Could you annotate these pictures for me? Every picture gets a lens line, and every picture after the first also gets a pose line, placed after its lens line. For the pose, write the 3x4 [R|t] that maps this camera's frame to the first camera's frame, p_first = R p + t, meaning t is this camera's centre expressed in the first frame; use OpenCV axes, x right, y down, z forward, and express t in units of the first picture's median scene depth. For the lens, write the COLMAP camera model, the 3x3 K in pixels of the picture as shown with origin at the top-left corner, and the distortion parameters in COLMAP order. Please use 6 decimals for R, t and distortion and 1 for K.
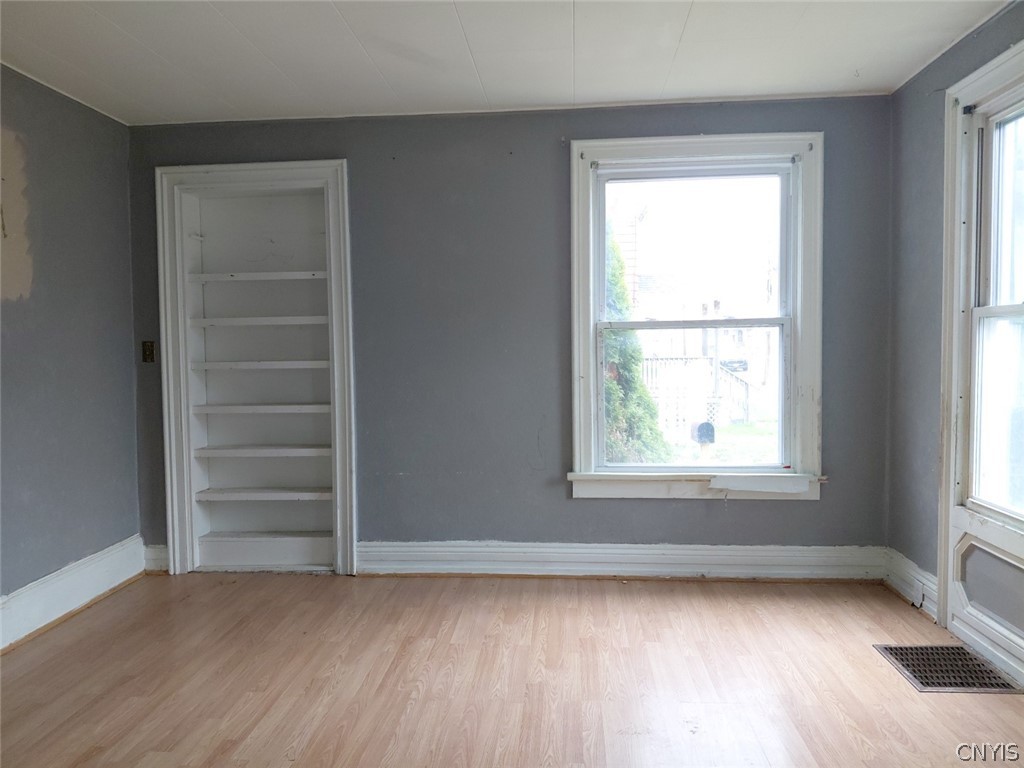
lens RADIAL K [[756.3, 0, 510.2], [0, 756.3, 383.2], [0, 0, 1]] dist [0.001557, -0.006365]
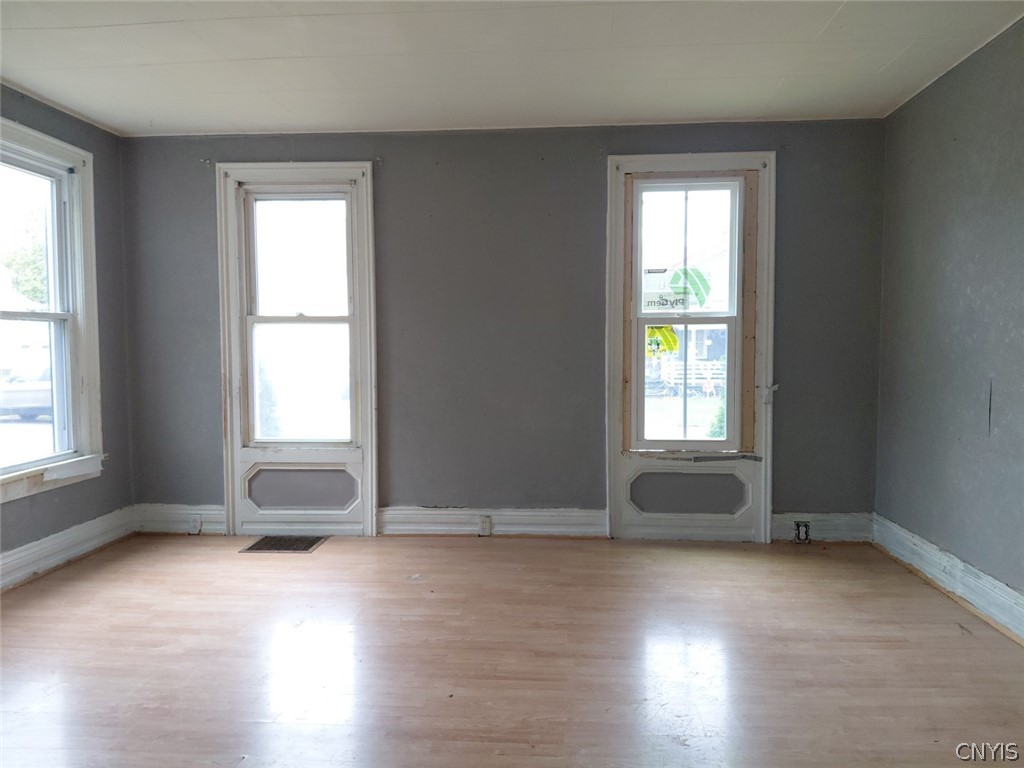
lens RADIAL K [[756.3, 0, 511.7], [0, 756.3, 385.0], [0, 0, 1]] dist [0.001557, -0.006365]
pose [[0.000201, -0.042300, 0.999105, -0.744416], [0.054172, 0.997638, 0.042227, 0.003305], [-0.998532, 0.054115, 0.002492, 0.383906]]
